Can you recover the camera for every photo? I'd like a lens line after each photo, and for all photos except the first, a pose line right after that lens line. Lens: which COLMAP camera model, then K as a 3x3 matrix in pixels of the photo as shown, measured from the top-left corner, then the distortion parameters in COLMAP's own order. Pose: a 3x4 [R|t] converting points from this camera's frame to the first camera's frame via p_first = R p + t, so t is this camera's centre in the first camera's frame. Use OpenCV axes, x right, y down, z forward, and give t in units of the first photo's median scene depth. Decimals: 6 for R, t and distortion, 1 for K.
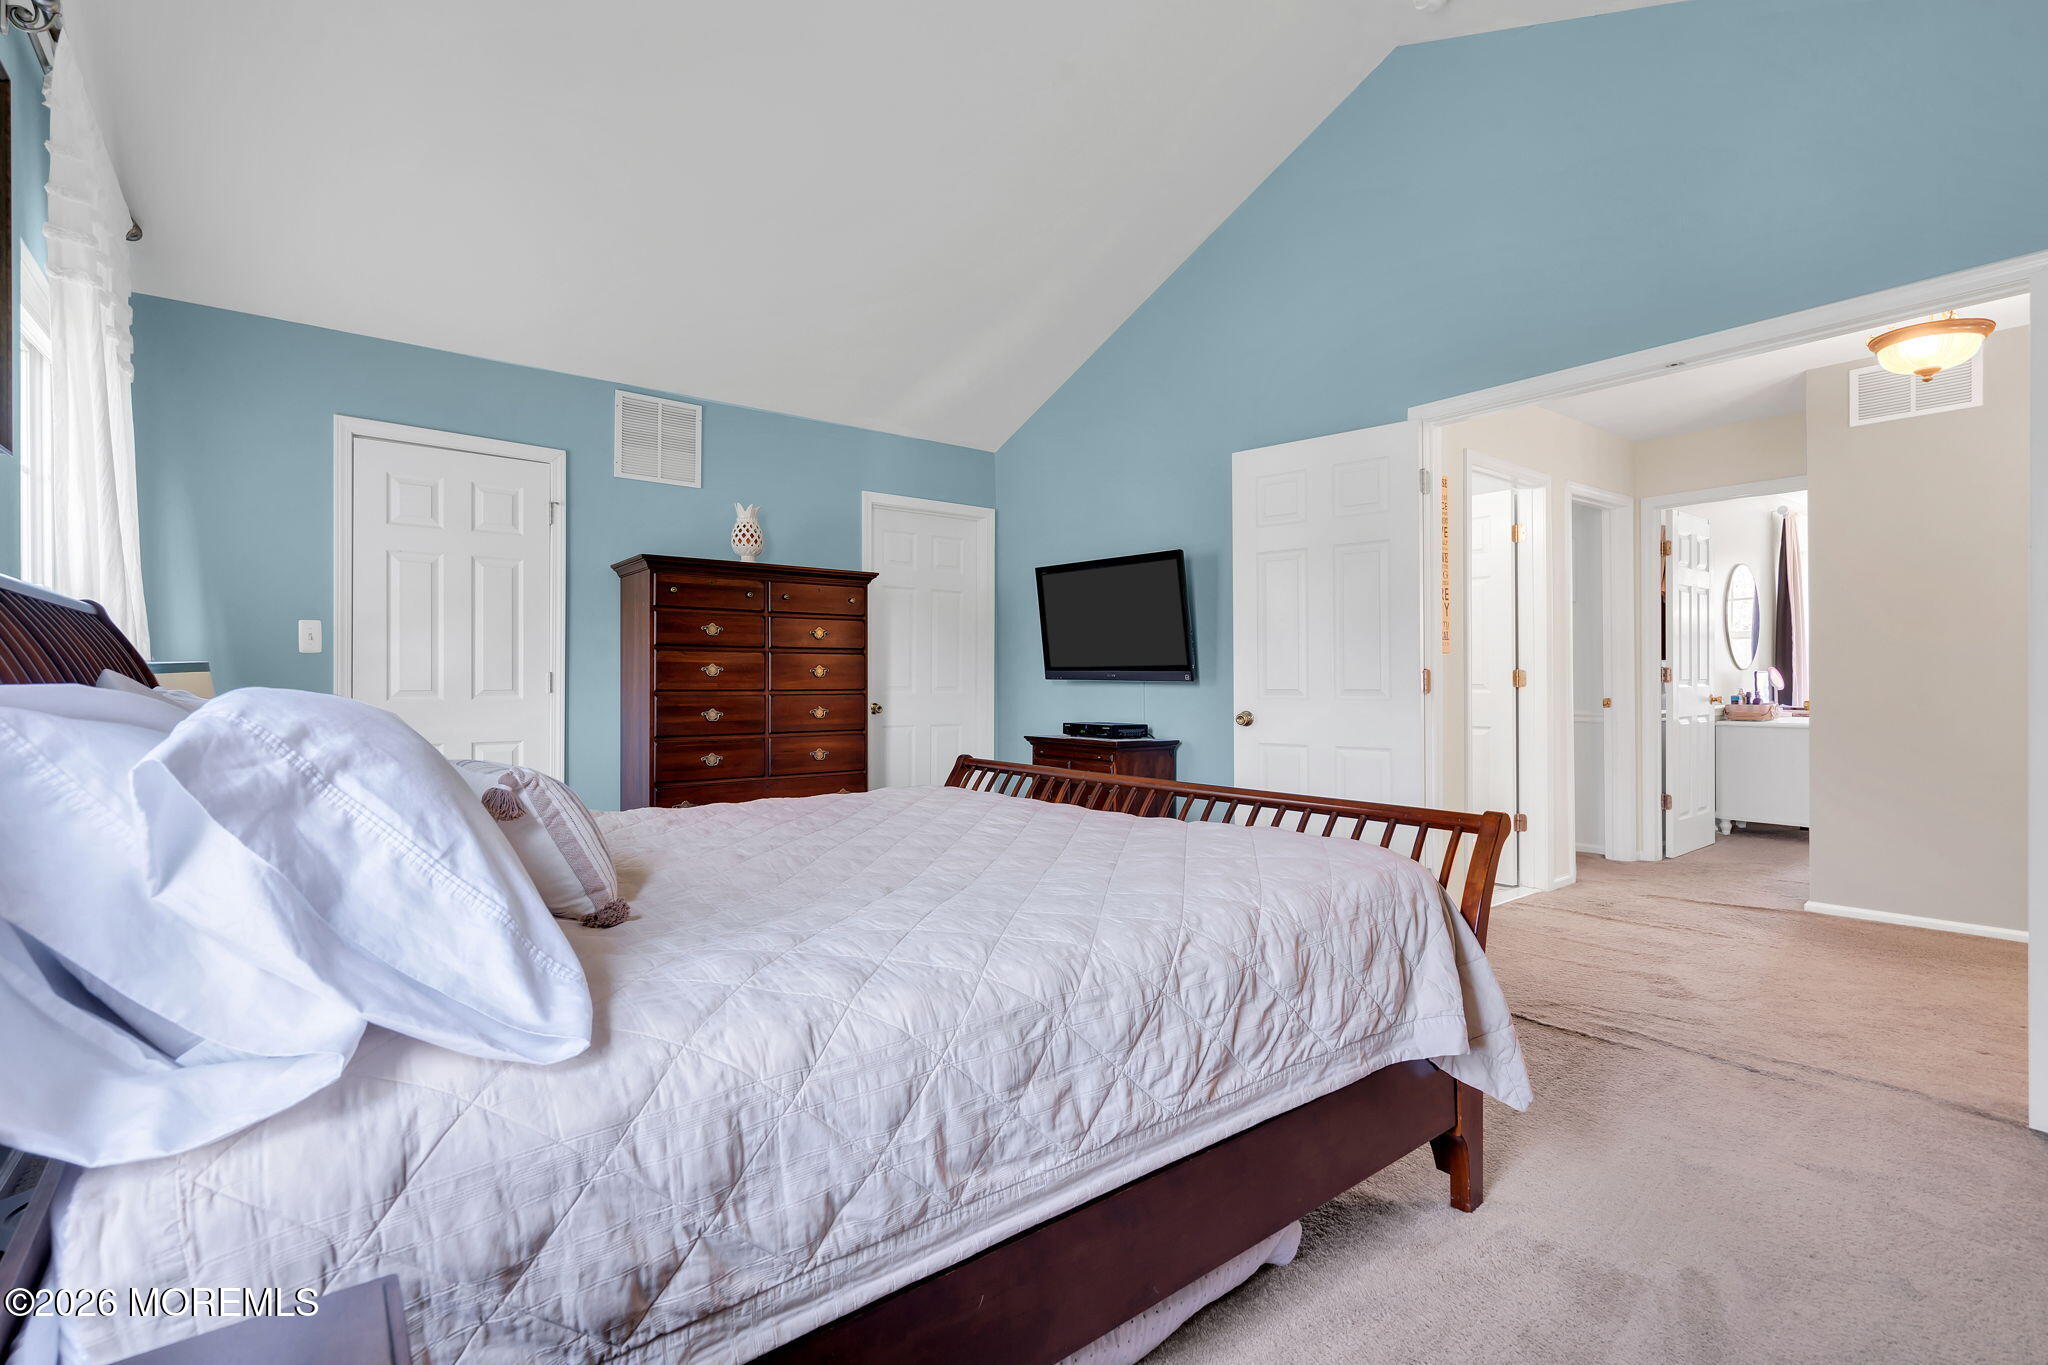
lens RADIAL K [[922.7, 0, 1014.4], [0, 922.7, 678.7], [0, 0, 1]] dist [0.000938, 0.001401]
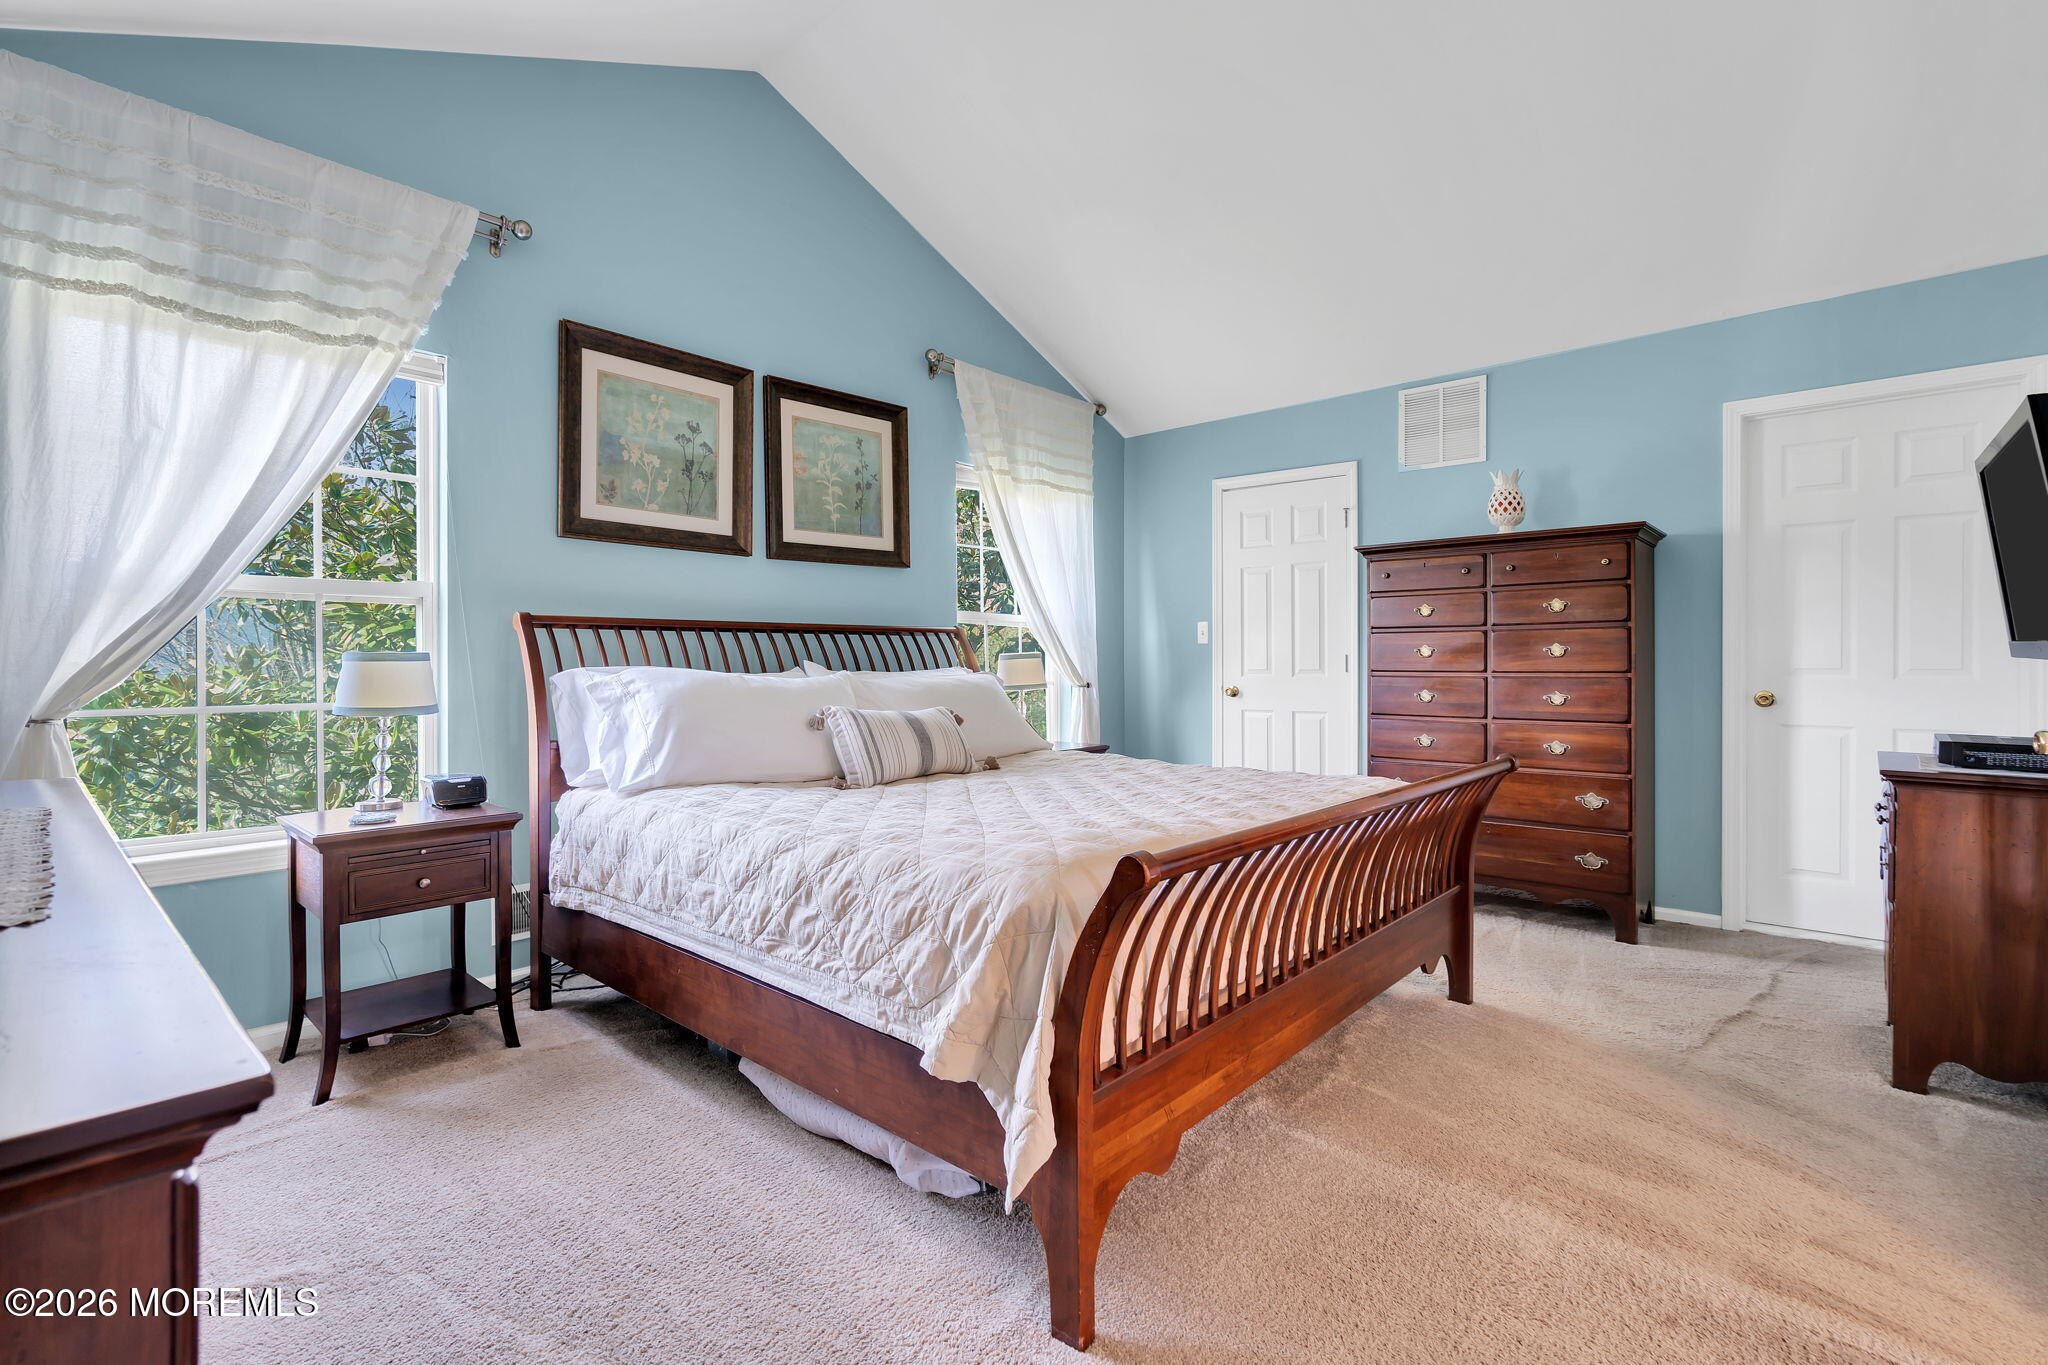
lens RADIAL K [[922.7, 0, 1014.4], [0, 922.7, 678.7], [0, 0, 1]] dist [0.000938, 0.001401]
pose [[0.180195, 0.017184, -0.983481, 0.578831], [0.006420, 0.999806, 0.018645, -0.000702], [0.983610, -0.009674, 0.180050, 0.379336]]
